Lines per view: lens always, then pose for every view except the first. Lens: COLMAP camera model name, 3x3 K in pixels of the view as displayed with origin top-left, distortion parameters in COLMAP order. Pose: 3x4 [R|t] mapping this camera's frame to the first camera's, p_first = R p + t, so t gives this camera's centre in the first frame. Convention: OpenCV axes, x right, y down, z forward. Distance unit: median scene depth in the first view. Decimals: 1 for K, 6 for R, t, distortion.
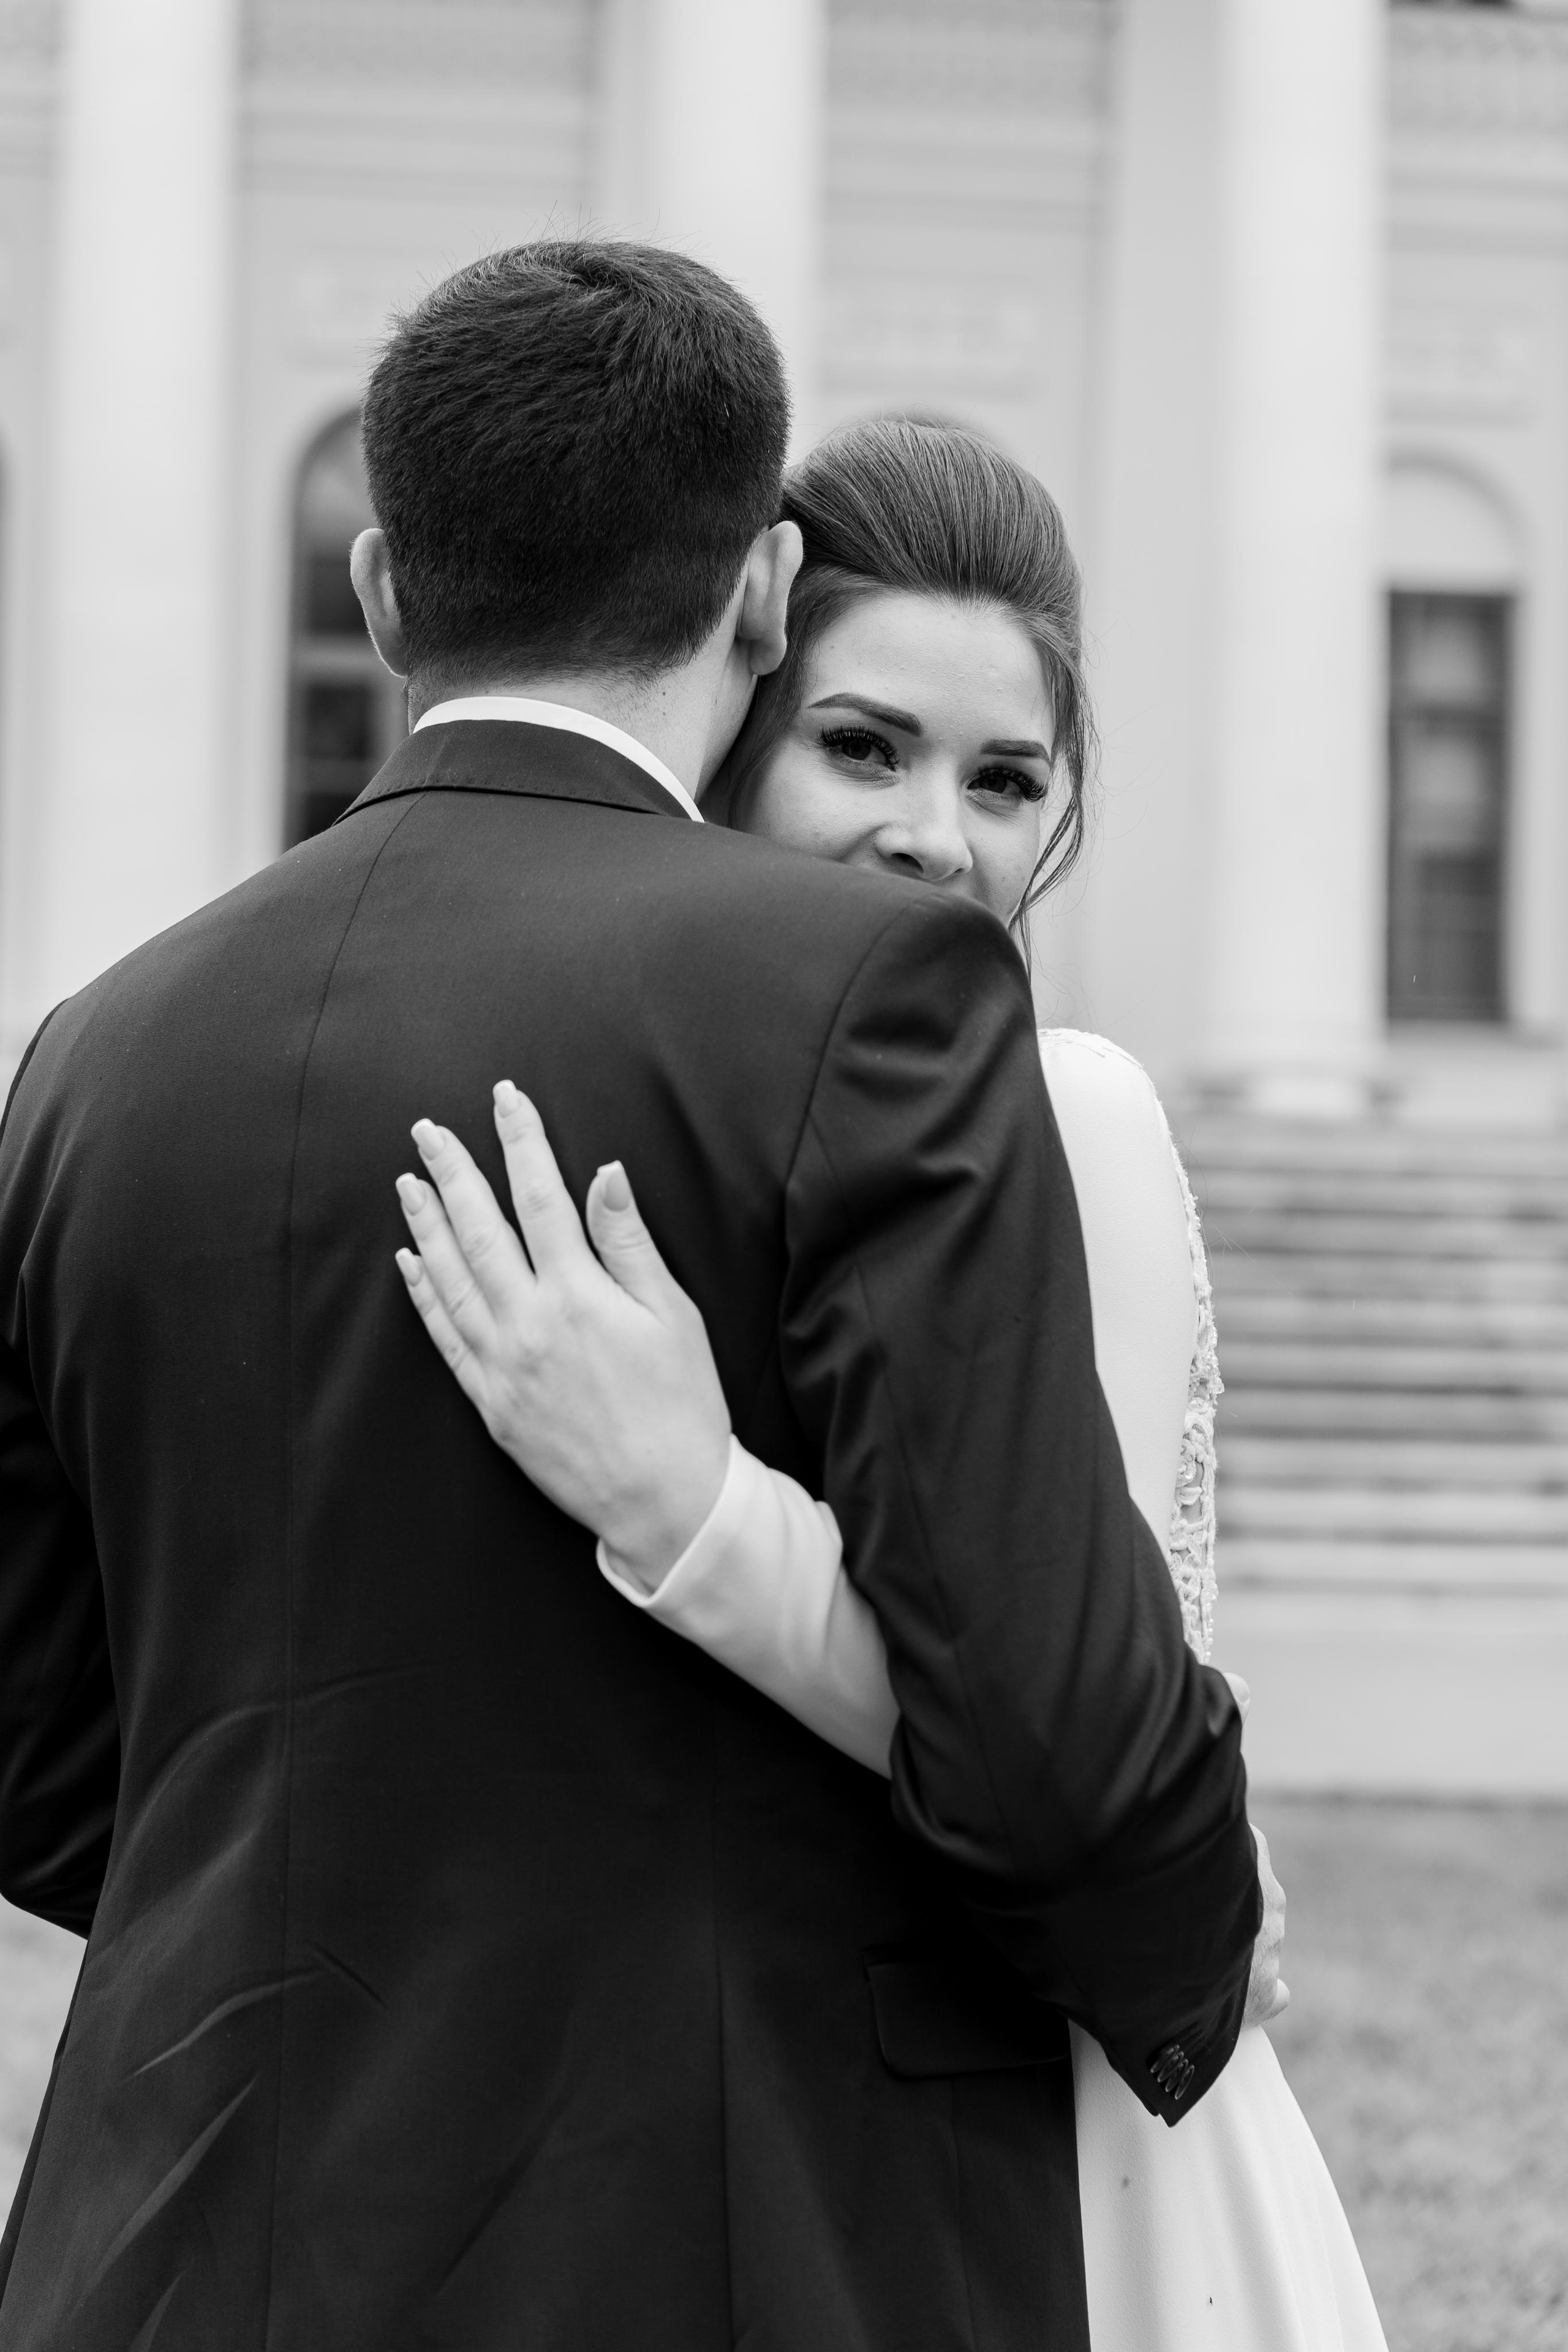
lens RADIAL K [[5111.6, 0, 780.7], [0, 5111.6, 1182.6], [0, 0, 1]] dist [0.009691, -0.641674]
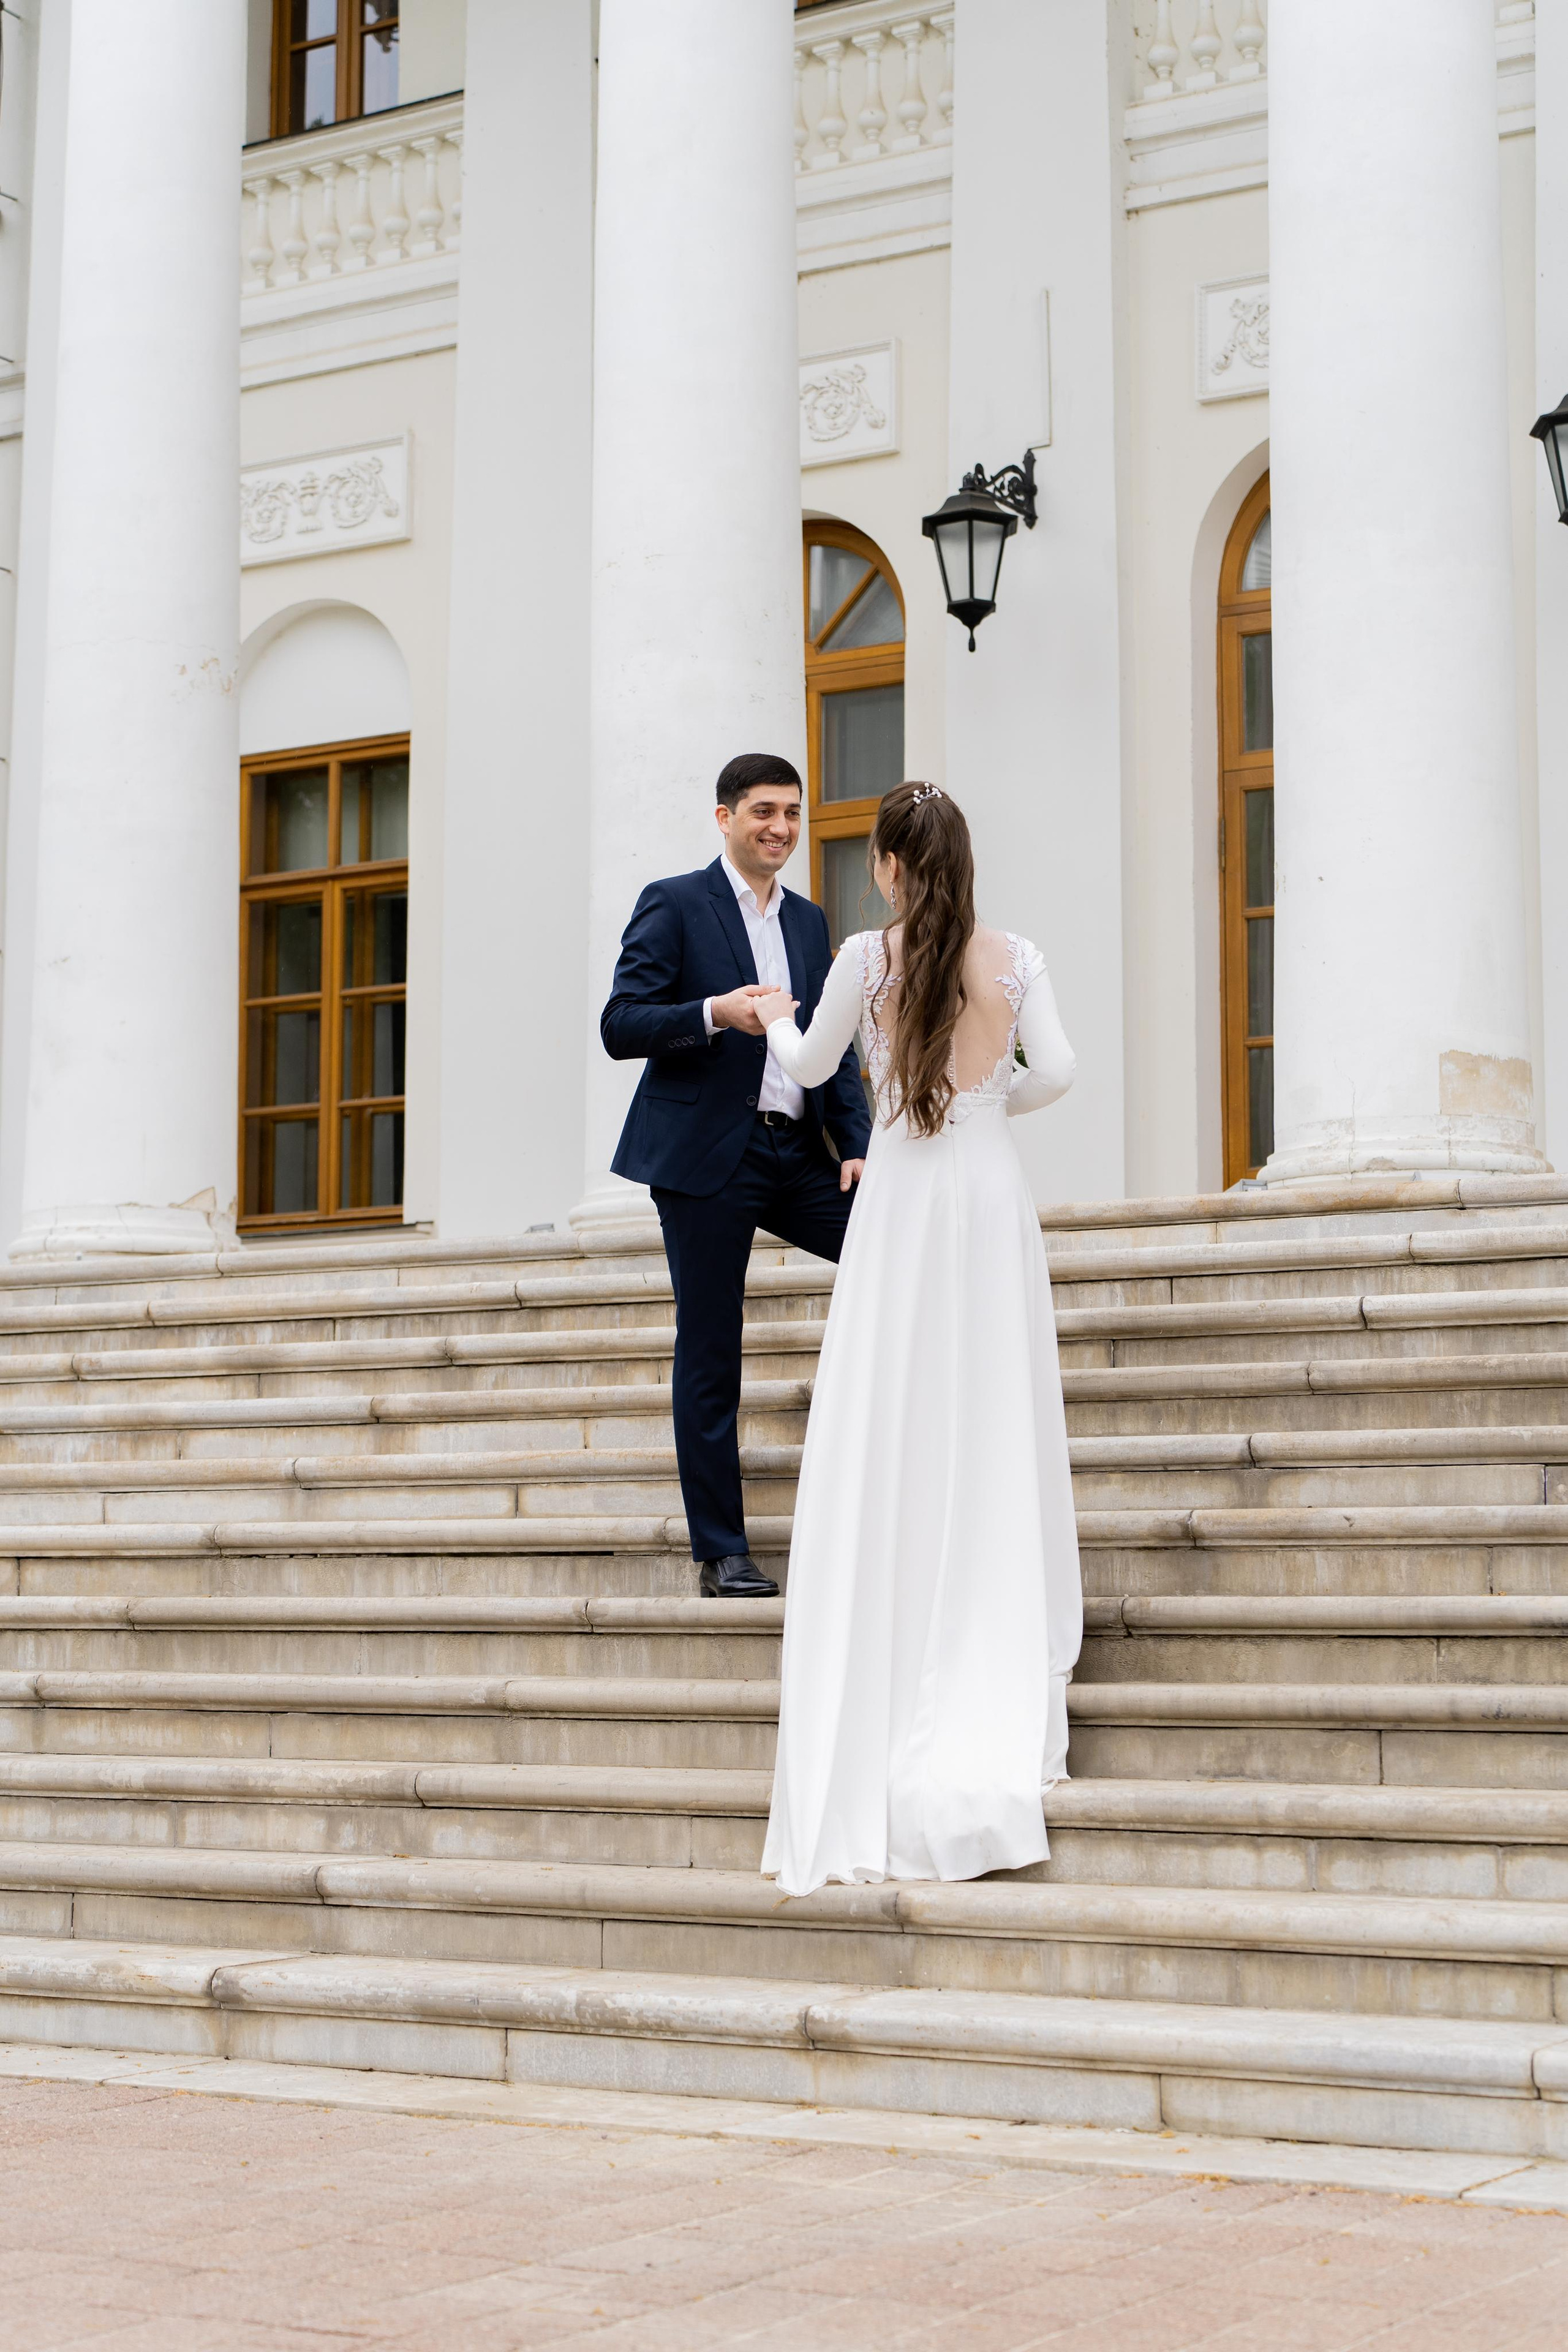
lens RADIAL K [[3824.5, 0, 795.2], [0, 3824.5, 1189.4], [0, 0, 1]] dist [0.008079, -0.105642]
pose [[0.788080, -0.093462, -0.608437, 0.245305], [0.040259, 0.994116, -0.100562, 0.025683], [0.614256, 0.054756, 0.787205, 0.547384]]
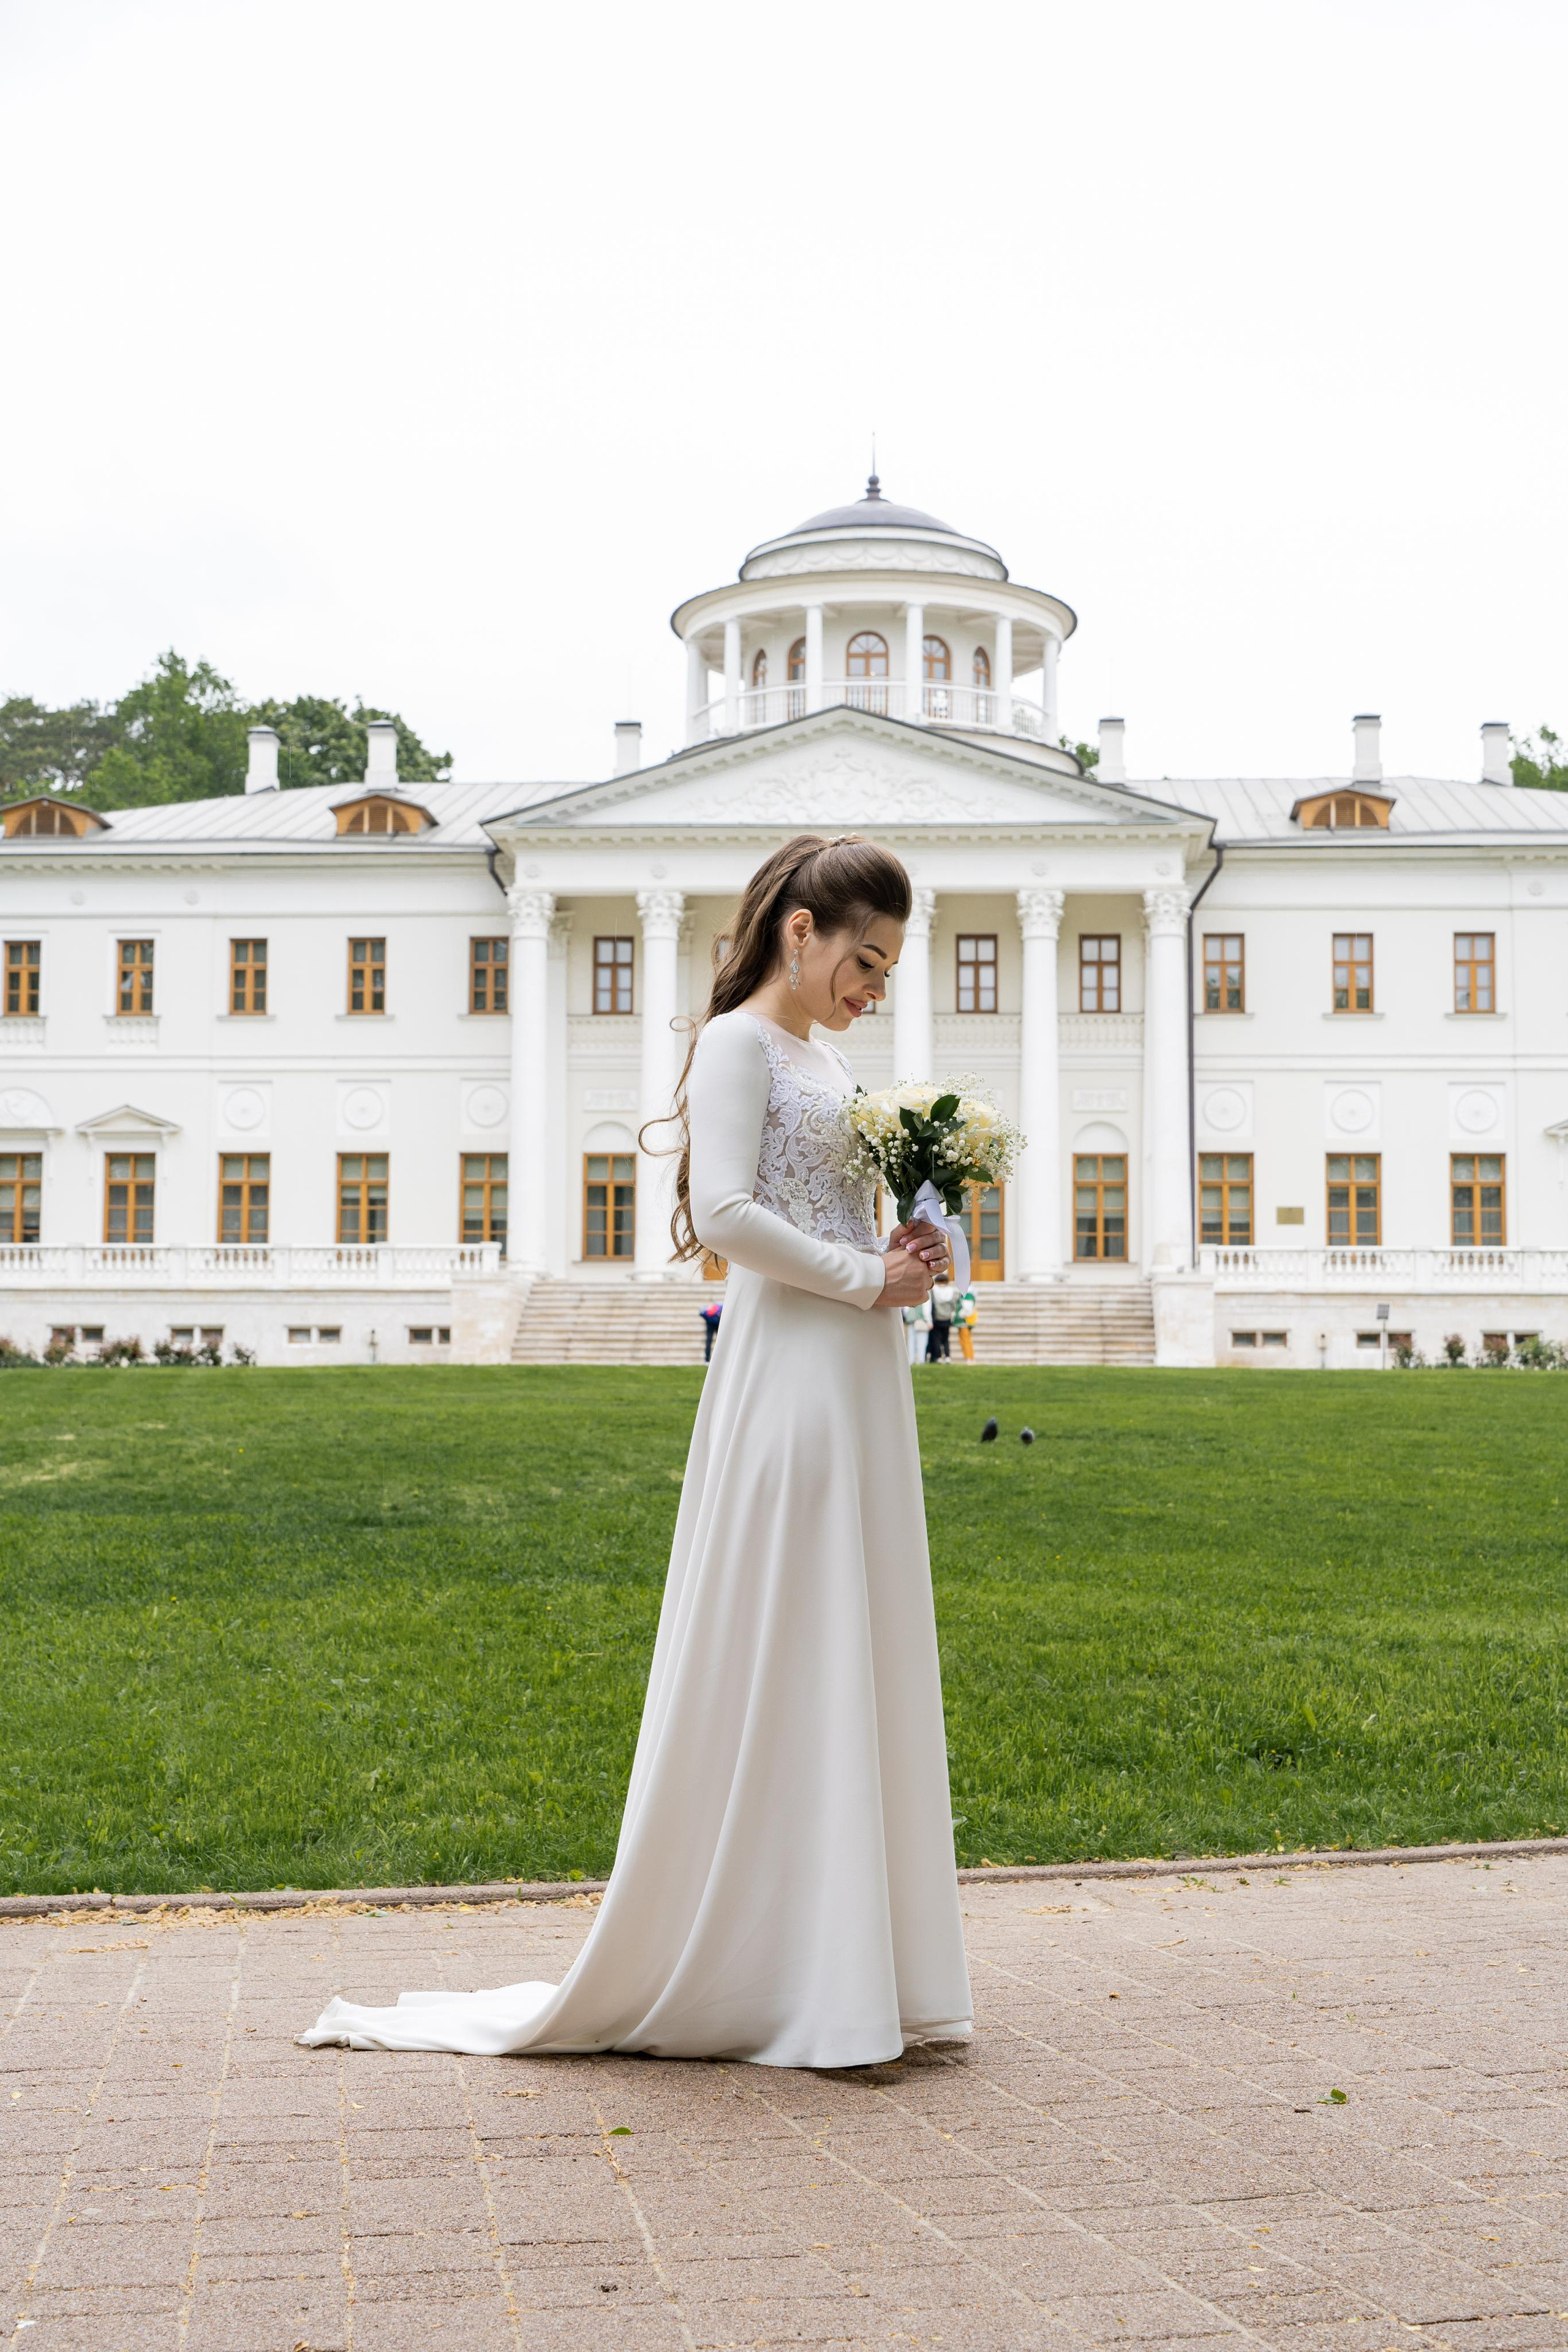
lens RADIAL K [[3132.5, 0, 801.9], [0, 3132.5, 1147.7], [0, 0, 1]] dist [-0.001934, 0.011947]
pose [[0.981295, -0.039104, -0.188495, 0.425485], [0.026121, 0.997143, -0.070880, 0.058505], [0.190728, 0.064630, 0.979513, -1.768686]]
